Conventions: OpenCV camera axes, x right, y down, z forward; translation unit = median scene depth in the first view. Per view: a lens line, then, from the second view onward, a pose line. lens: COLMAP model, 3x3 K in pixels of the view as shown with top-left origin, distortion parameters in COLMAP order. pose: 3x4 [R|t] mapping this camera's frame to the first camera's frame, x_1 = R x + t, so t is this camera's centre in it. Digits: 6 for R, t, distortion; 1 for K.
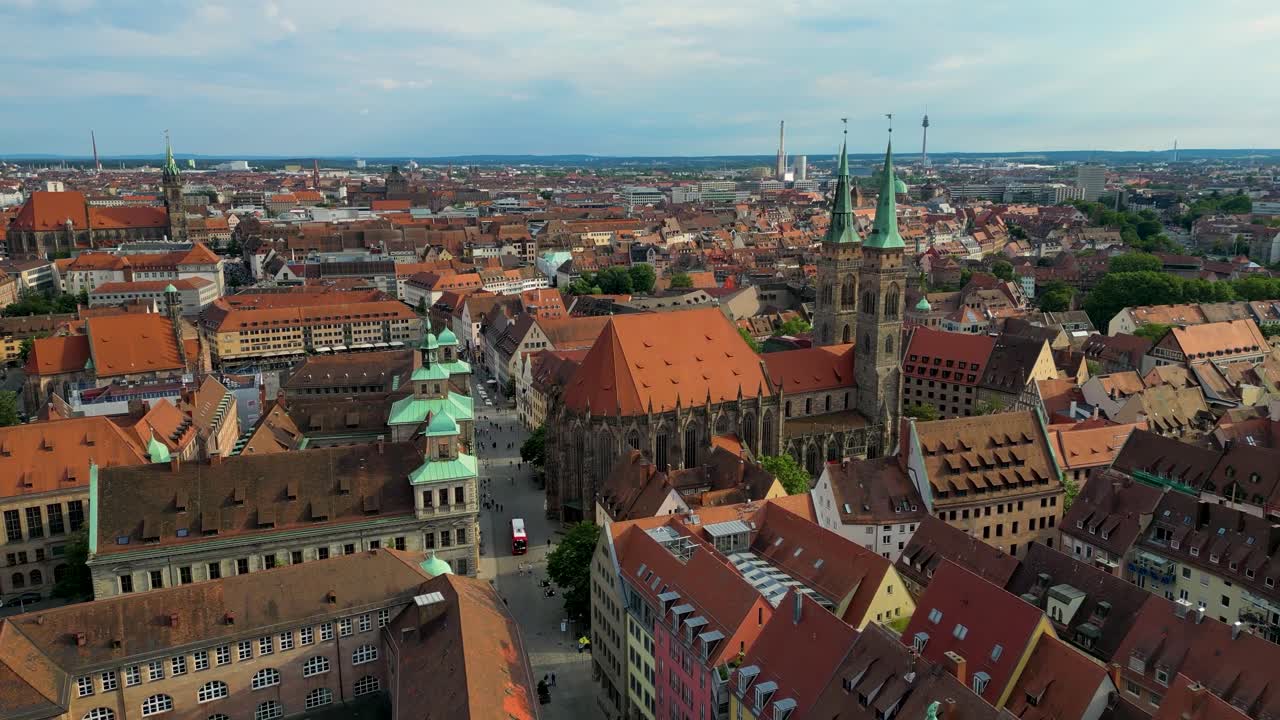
lens RADIAL K [[932.5, 0, 646.8], [0, 932.5, 357.1], [0, 0, 1]] dist [0.088710, -0.095539]
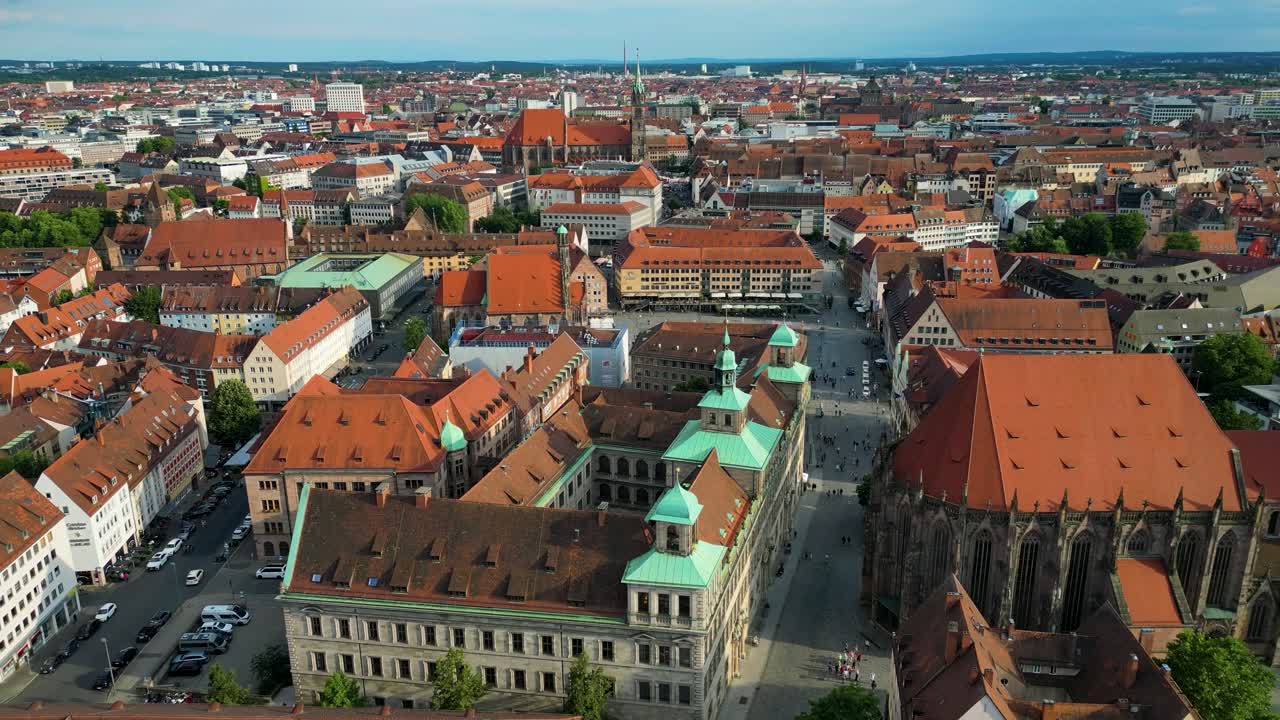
lens RADIAL K [[932.5, 0, 651.0], [0, 932.5, 363.5], [0, 0, 1]] dist [0.088710, -0.095539]
pose [[0.877208, 0.143778, -0.458076, 0.049203], [-0.095231, 0.987255, 0.127507, -0.074453], [0.470571, -0.068228, 0.879720, 0.196950]]
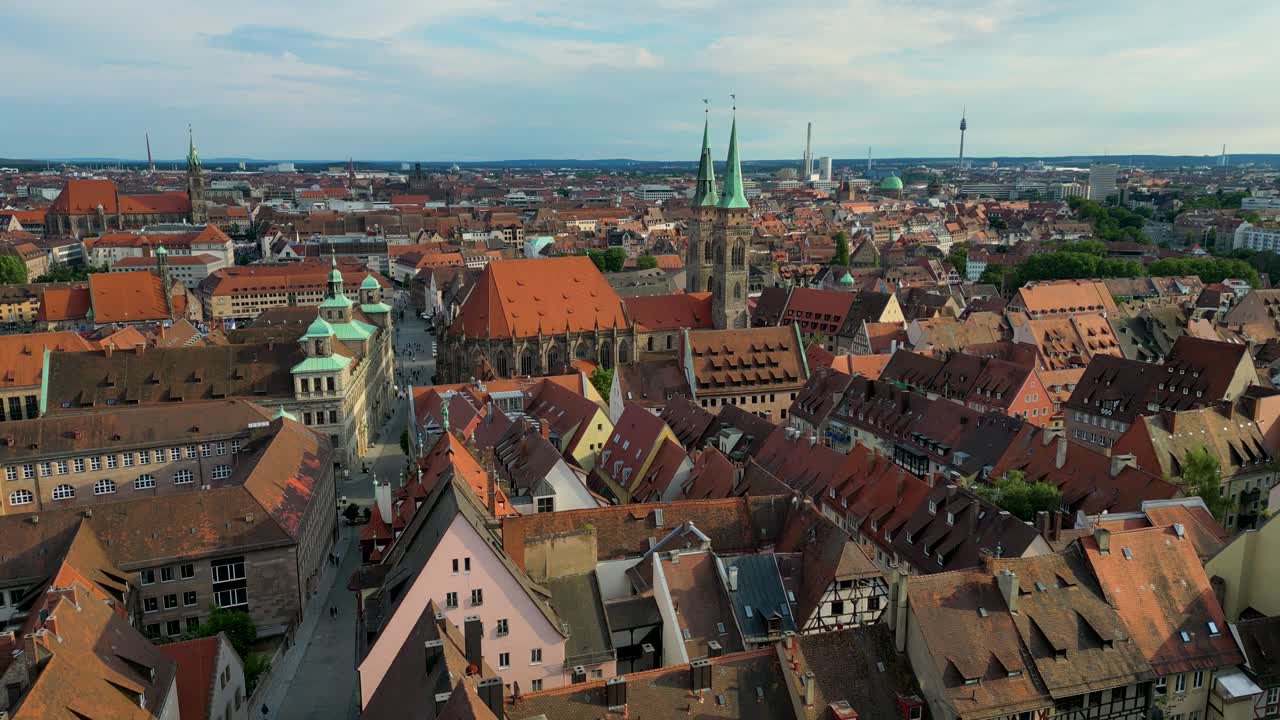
lens RADIAL K [[932.5, 0, 648.2], [0, 932.5, 357.4], [0, 0, 1]] dist [0.088710, -0.095539]
pose [[0.998948, 0.010852, -0.044546, 0.162271], [-0.011052, 0.999930, -0.004251, 0.062875], [0.044497, 0.004739, 0.998998, -0.147518]]
